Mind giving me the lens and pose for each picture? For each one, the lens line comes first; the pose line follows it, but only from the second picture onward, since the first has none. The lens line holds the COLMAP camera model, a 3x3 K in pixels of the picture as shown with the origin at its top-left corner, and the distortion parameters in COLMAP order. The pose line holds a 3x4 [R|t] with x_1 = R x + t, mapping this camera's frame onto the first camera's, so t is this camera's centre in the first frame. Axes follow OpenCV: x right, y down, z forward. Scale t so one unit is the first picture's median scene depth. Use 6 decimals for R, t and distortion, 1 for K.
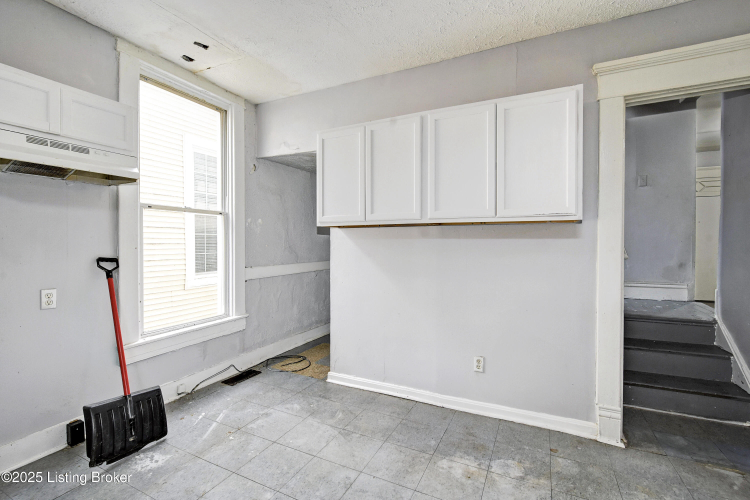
lens RADIAL K [[339.0, 0, 375.0], [0, 339.0, 250.0], [0, 0, 1]] dist [0.001804, 0.000304]
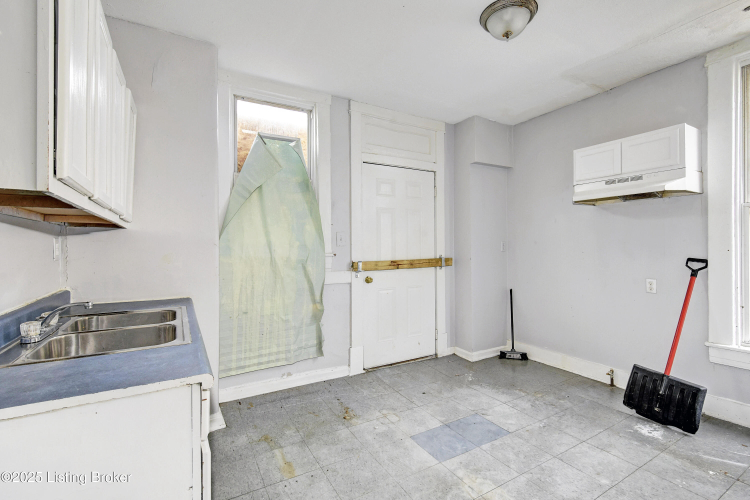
lens RADIAL K [[339.0, 0, 375.0], [0, 339.0, 250.0], [0, 0, 1]] dist [0.001804, 0.000304]
pose [[-0.559086, 0.006893, -0.829081, 0.827308], [-0.010005, 0.999837, 0.015060, -0.012135], [0.829049, 0.016715, -0.558926, 0.839881]]
